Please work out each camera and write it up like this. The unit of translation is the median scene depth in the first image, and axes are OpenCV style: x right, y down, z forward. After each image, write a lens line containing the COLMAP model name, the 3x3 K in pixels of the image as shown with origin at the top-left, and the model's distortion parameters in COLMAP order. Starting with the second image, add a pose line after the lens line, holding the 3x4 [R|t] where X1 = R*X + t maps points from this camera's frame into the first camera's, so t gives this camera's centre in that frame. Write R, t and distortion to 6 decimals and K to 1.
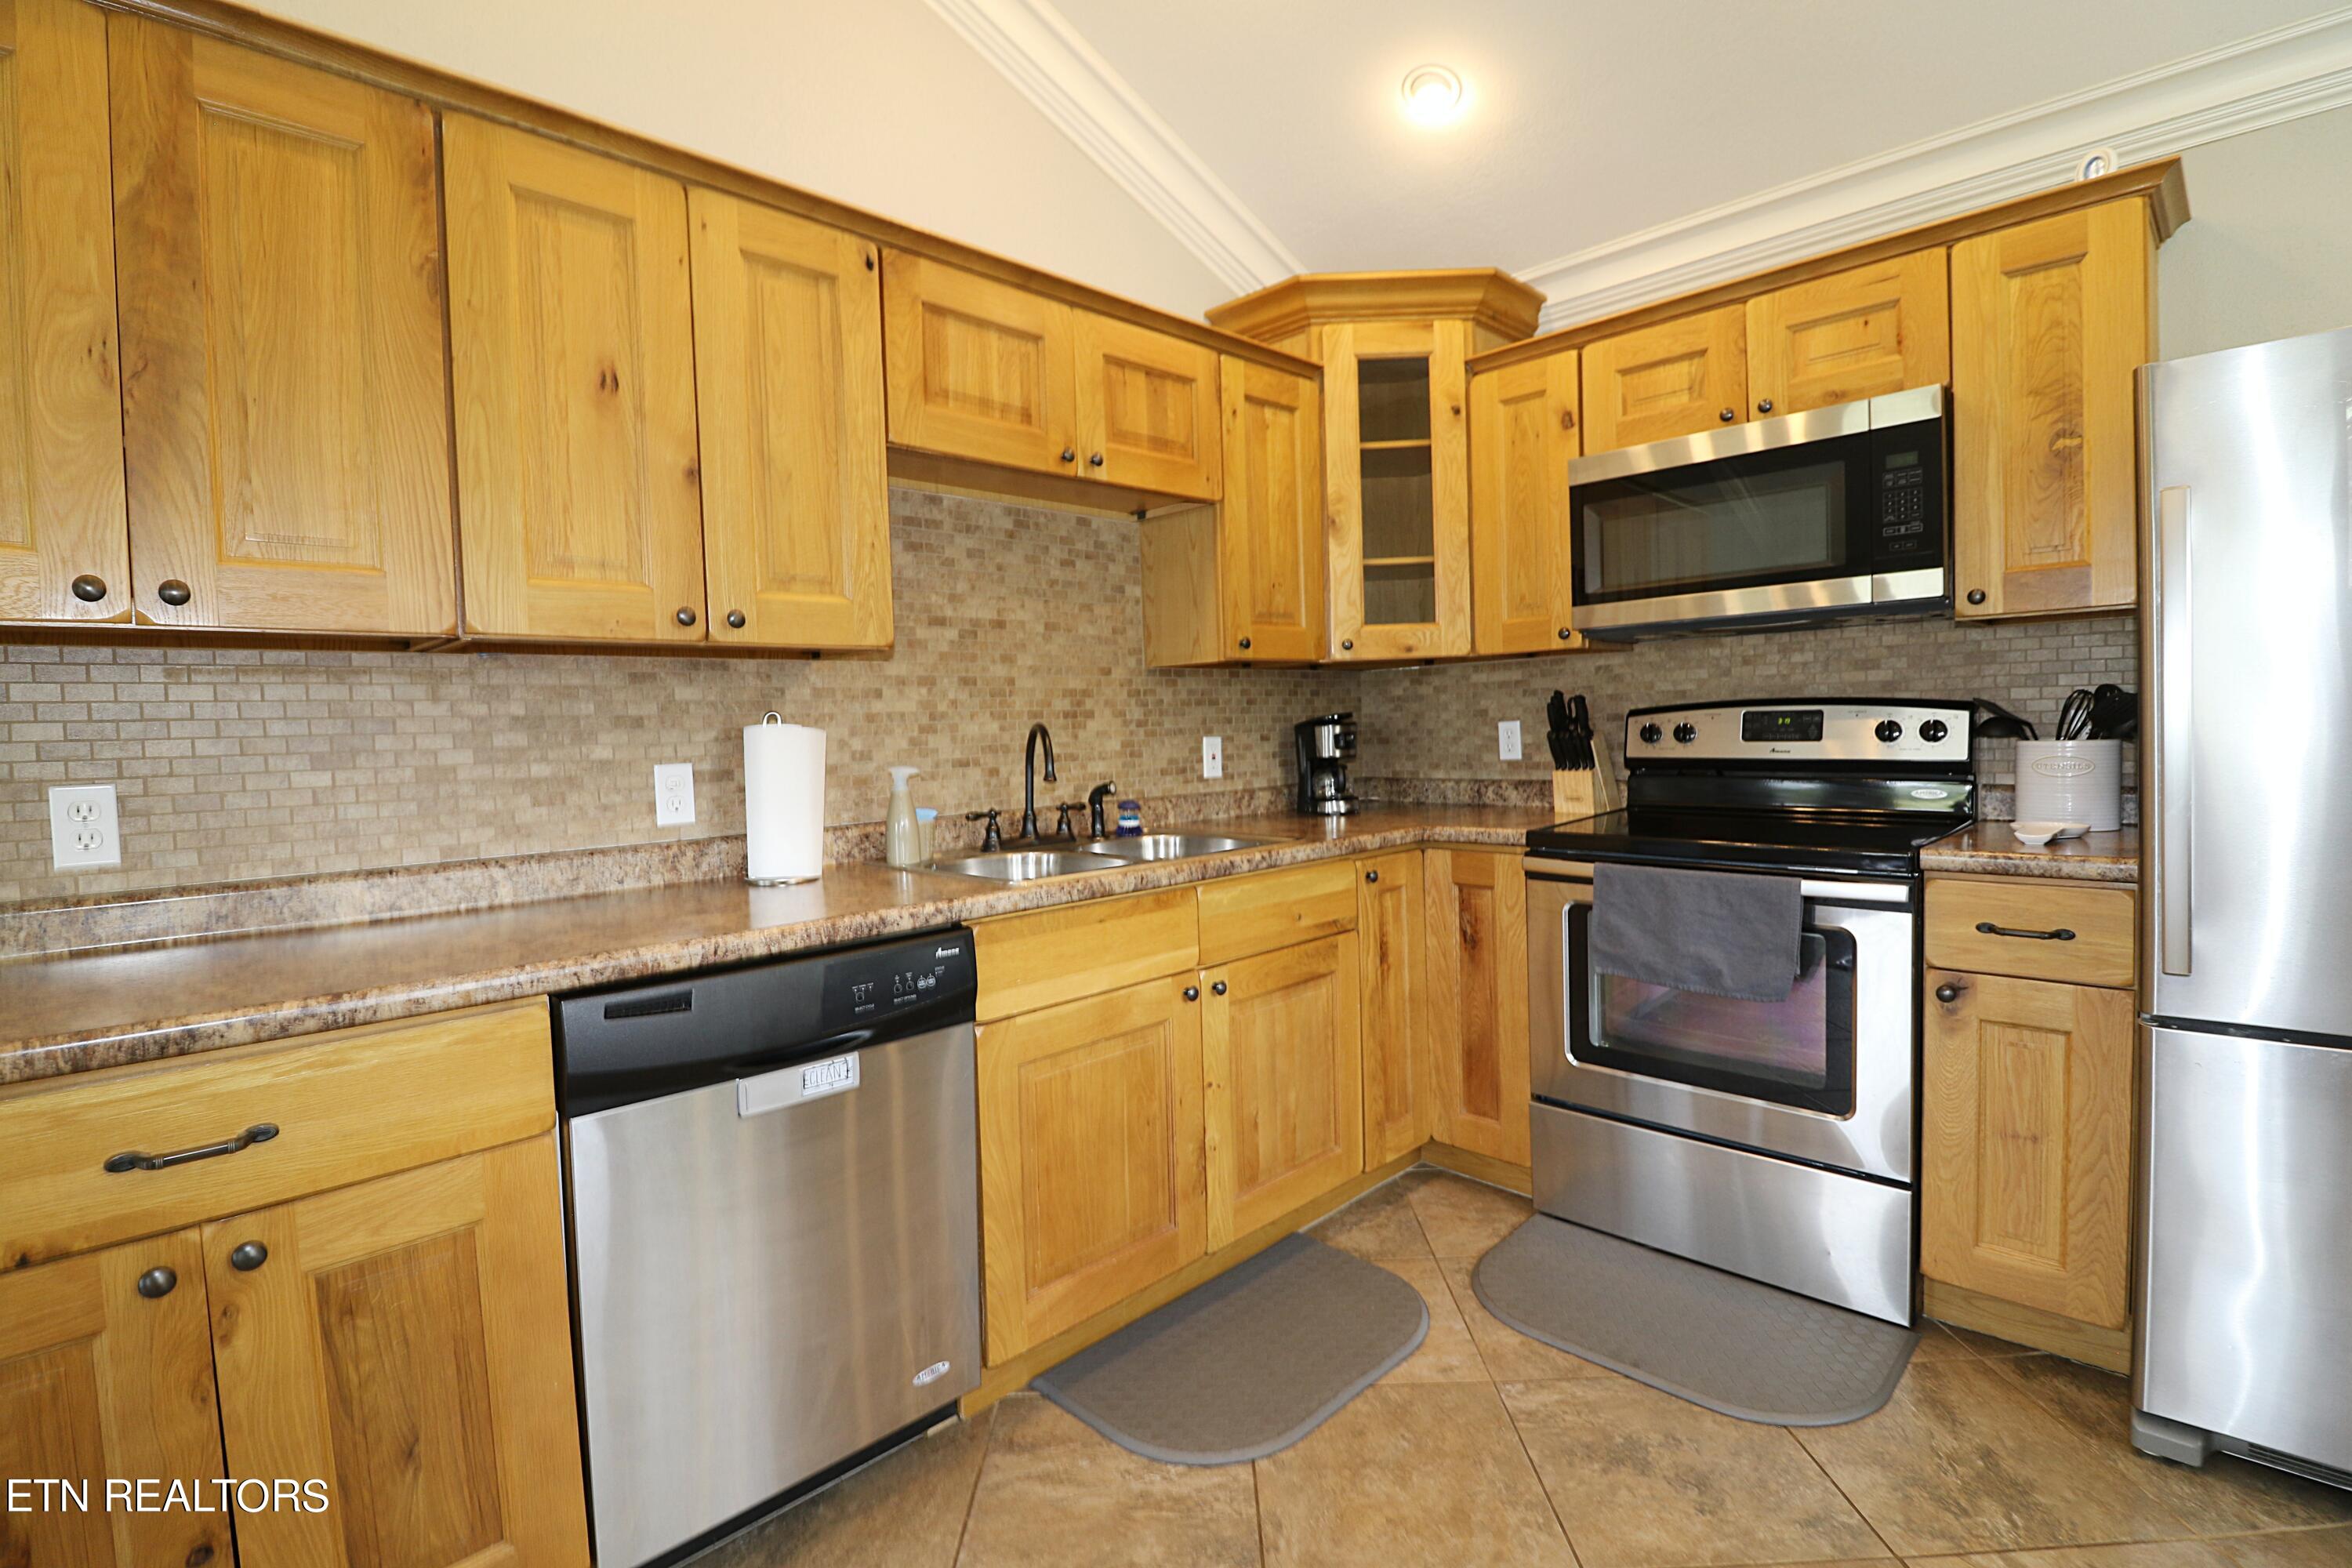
lens RADIAL K [[1078.0, 0, 1177.6], [0, 1078.0, 773.3], [0, 0, 1]] dist [-0.014243, -0.002391]
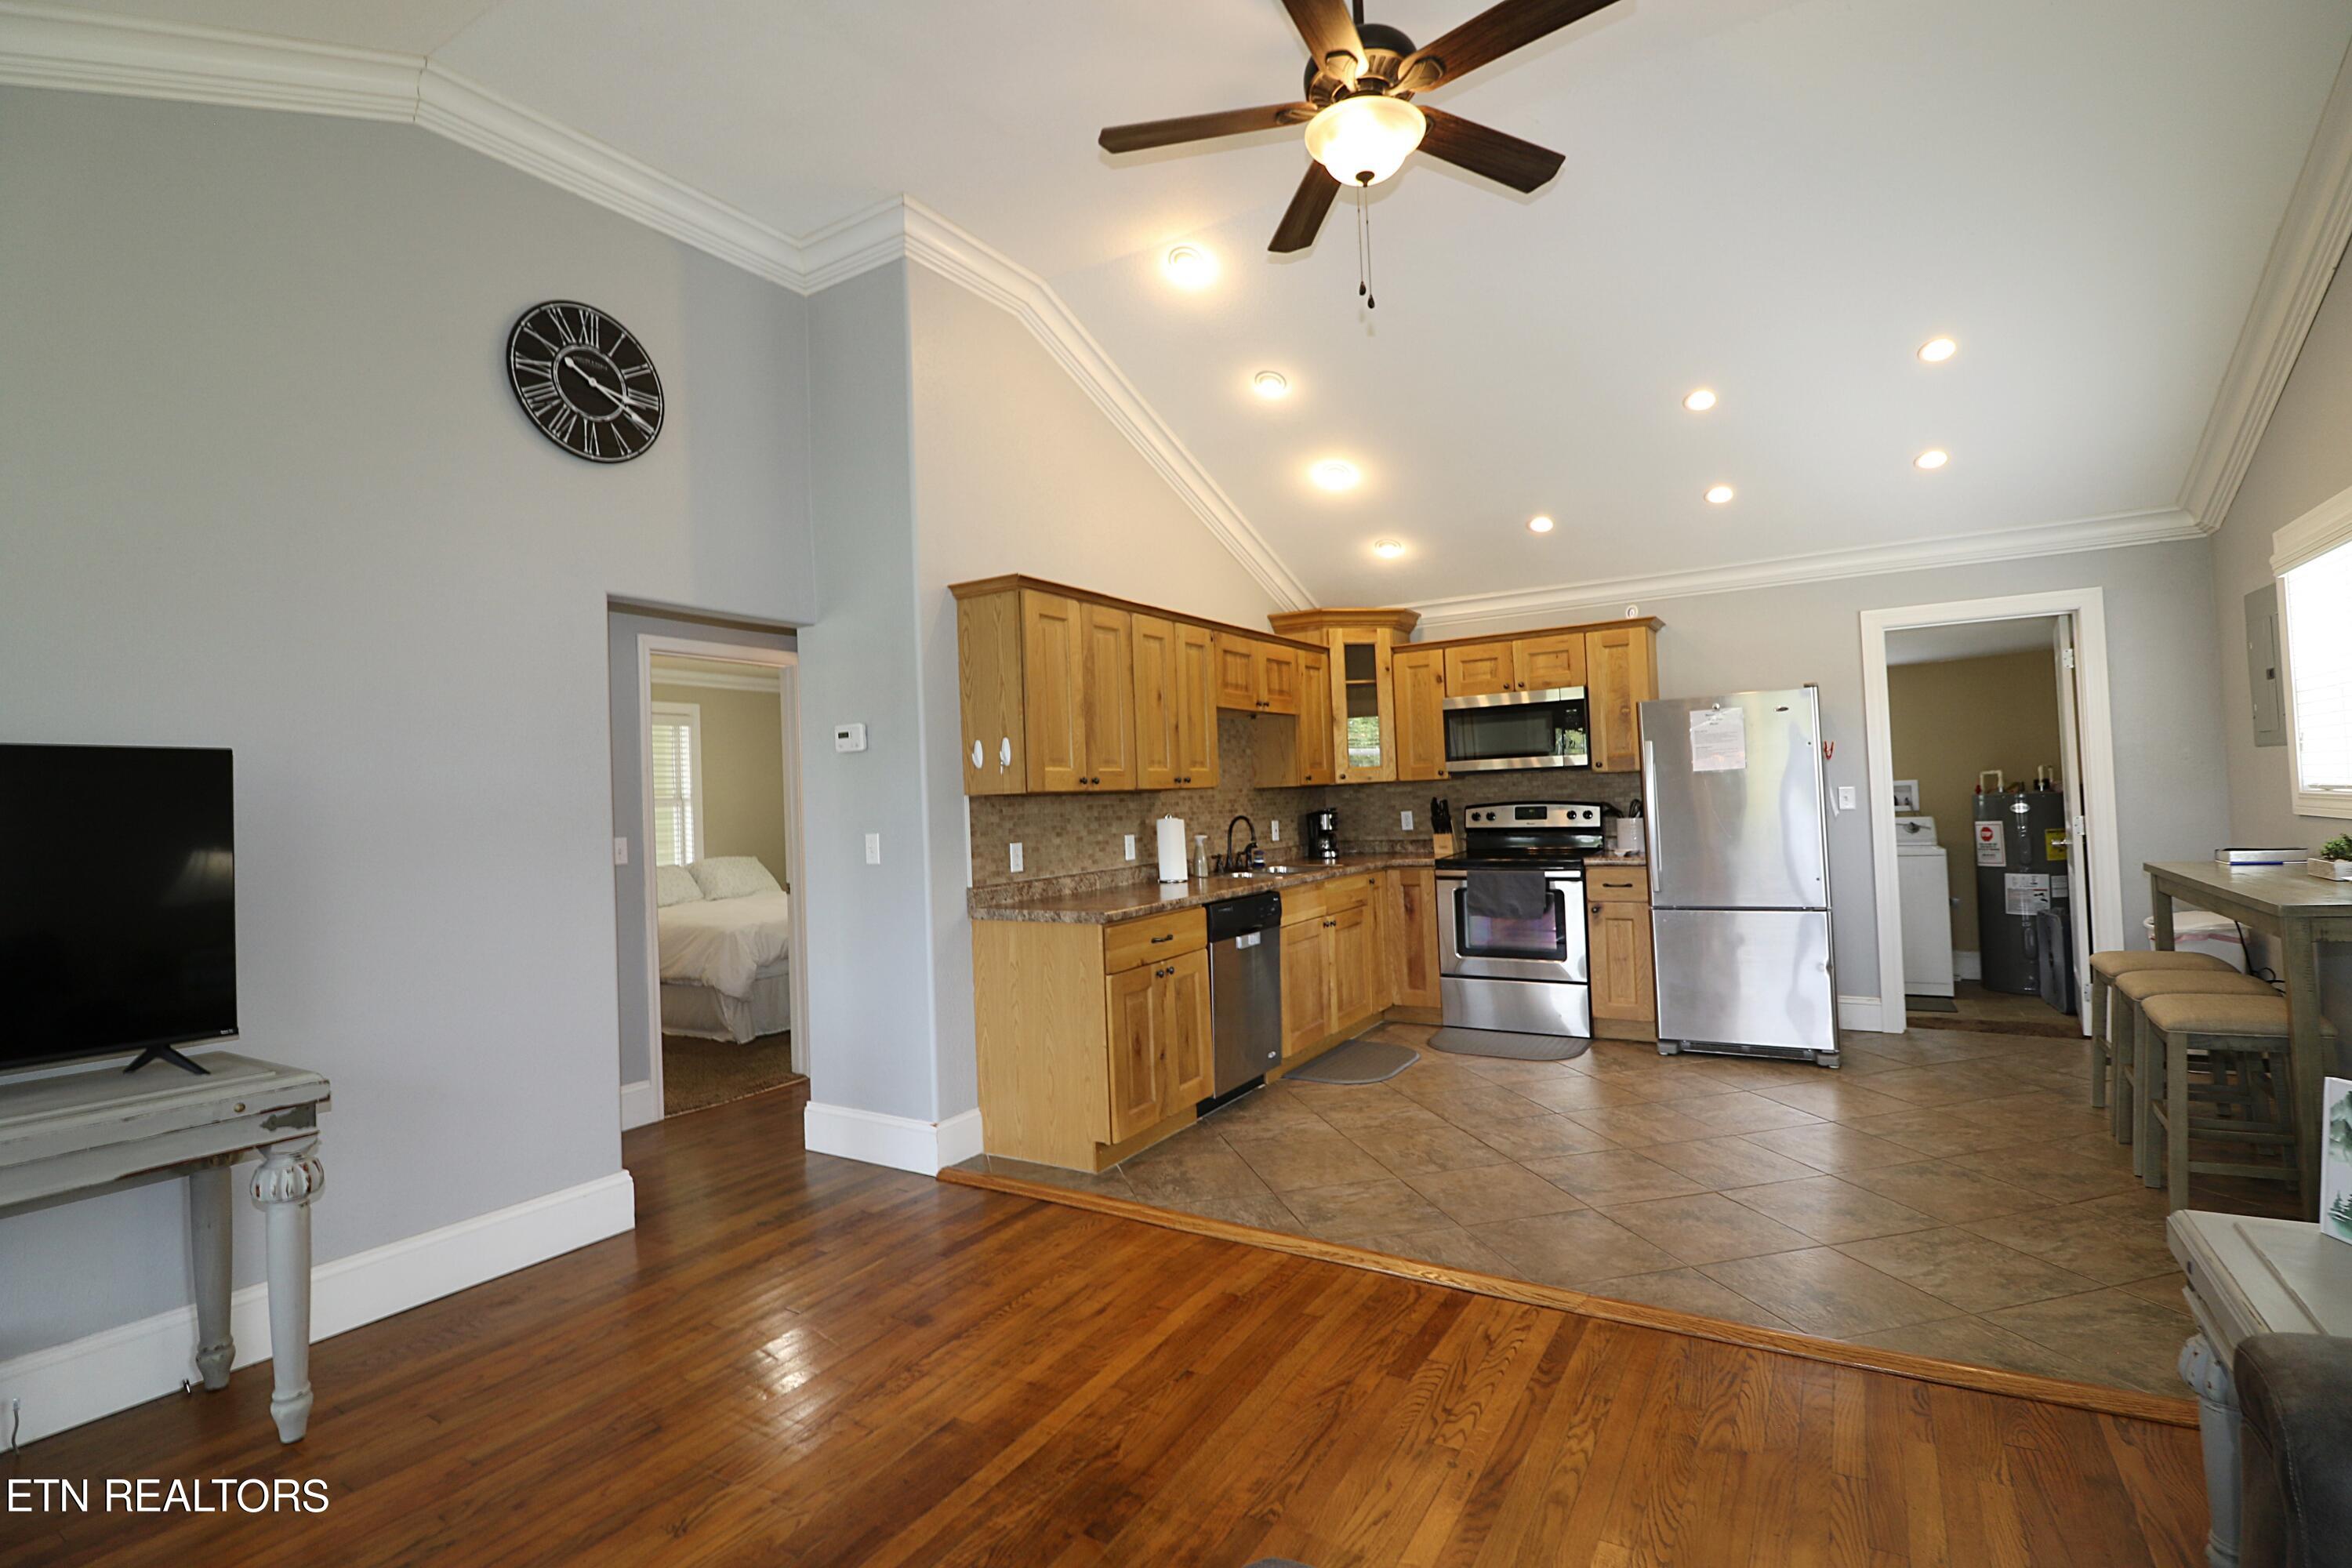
lens RADIAL K [[1078.0, 0, 1172.7], [0, 1078.0, 773.5], [0, 0, 1]] dist [-0.014243, -0.002391]
pose [[0.973206, -0.002596, 0.229921, -0.884808], [0.019817, 0.997163, -0.072622, 0.030277], [-0.229080, 0.075233, 0.970496, -1.329285]]
